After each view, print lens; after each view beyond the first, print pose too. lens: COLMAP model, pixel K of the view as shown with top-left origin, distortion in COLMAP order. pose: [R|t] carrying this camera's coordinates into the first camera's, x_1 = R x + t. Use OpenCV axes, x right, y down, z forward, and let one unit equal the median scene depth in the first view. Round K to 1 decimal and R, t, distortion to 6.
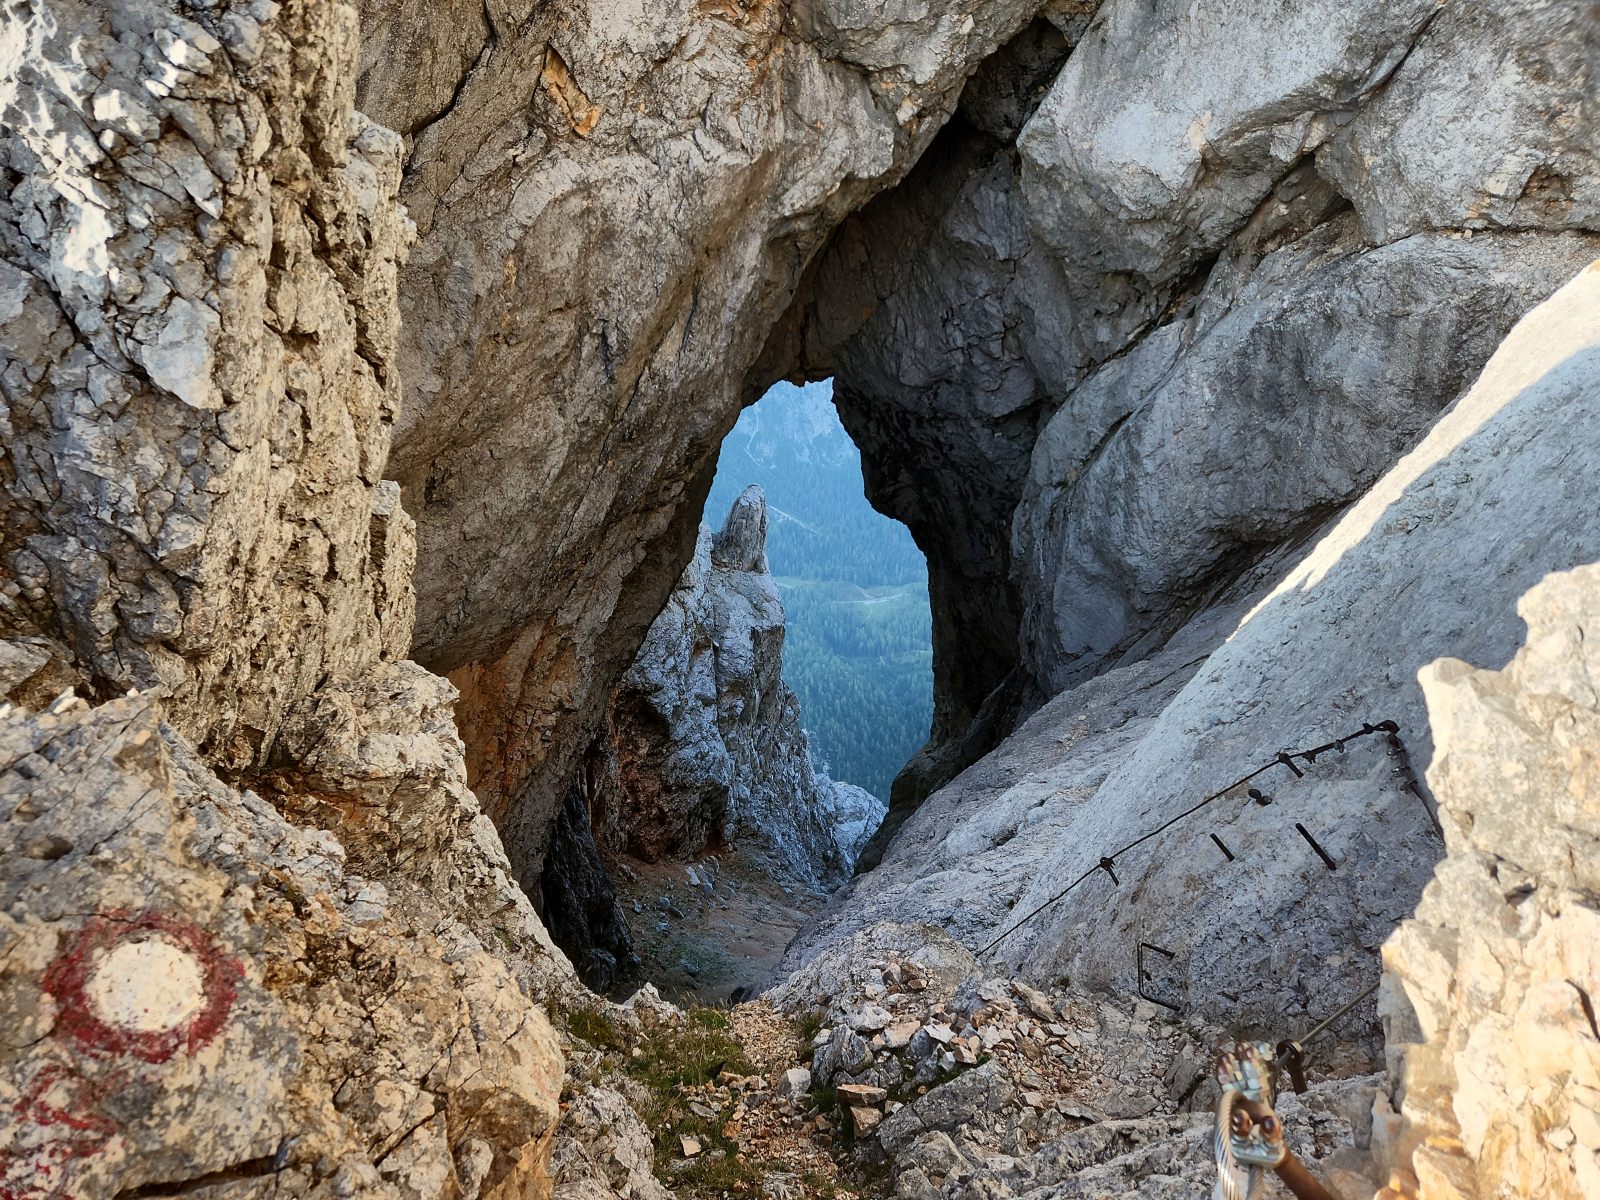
lens RADIAL K [[1048.1, 0, 793.1], [0, 1048.1, 620.7], [0, 0, 1]] dist [0.091603, -0.068884]
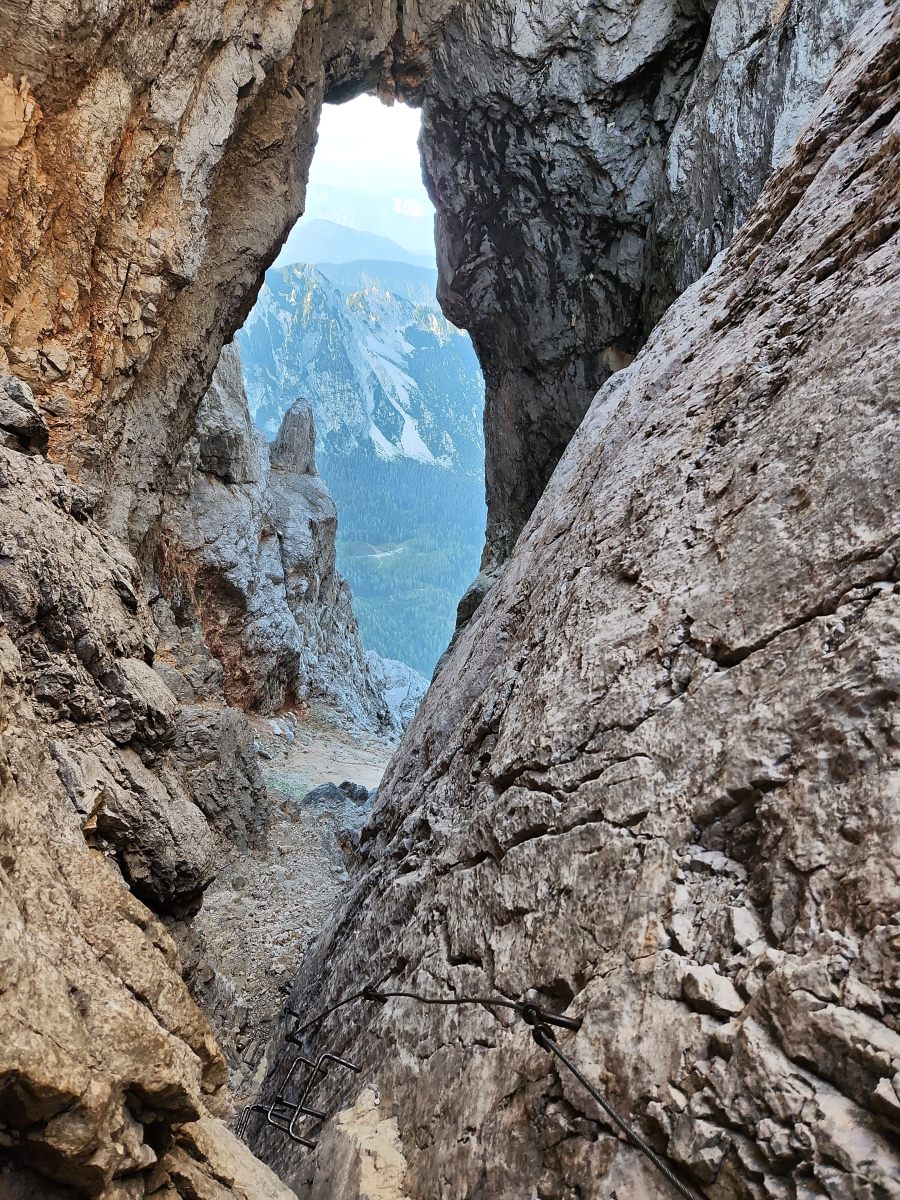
lens RADIAL K [[786.1, 0, 450.0], [0, 786.1, 600.0], [0, 0, 1]] dist [0.091603, -0.068884]
pose [[0.984729, -0.069800, 0.159489, -0.315566], [0.064173, 0.997130, 0.040168, 0.712747], [-0.161835, -0.029319, 0.986382, 0.997427]]
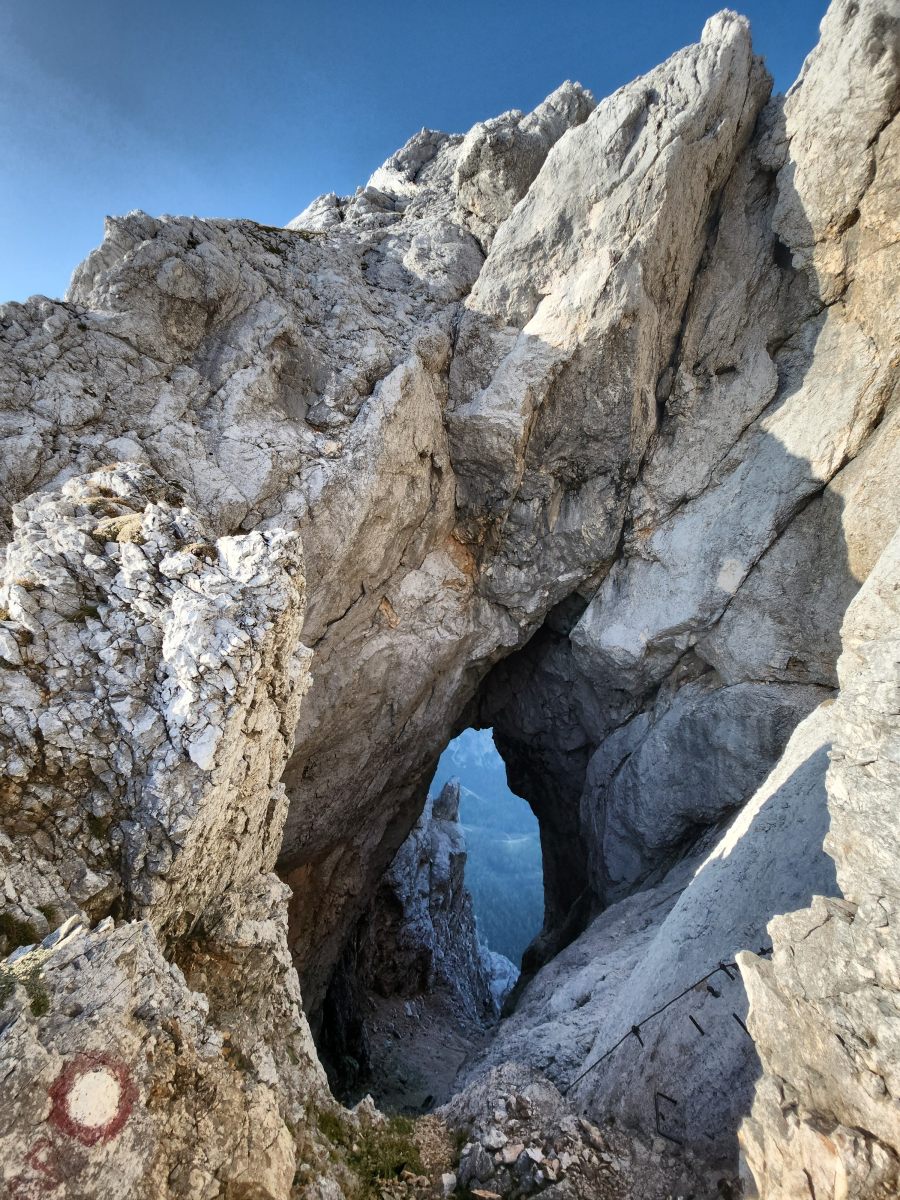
lens RADIAL K [[471.8, 0, 443.8], [0, 471.8, 600.2], [0, 0, 1]] dist [-0.000894, -0.010662]
pose [[0.996815, 0.029634, -0.074043, 0.005758], [-0.060751, 0.883642, -0.464205, -0.007992], [0.051671, 0.467224, 0.882628, -0.009912]]
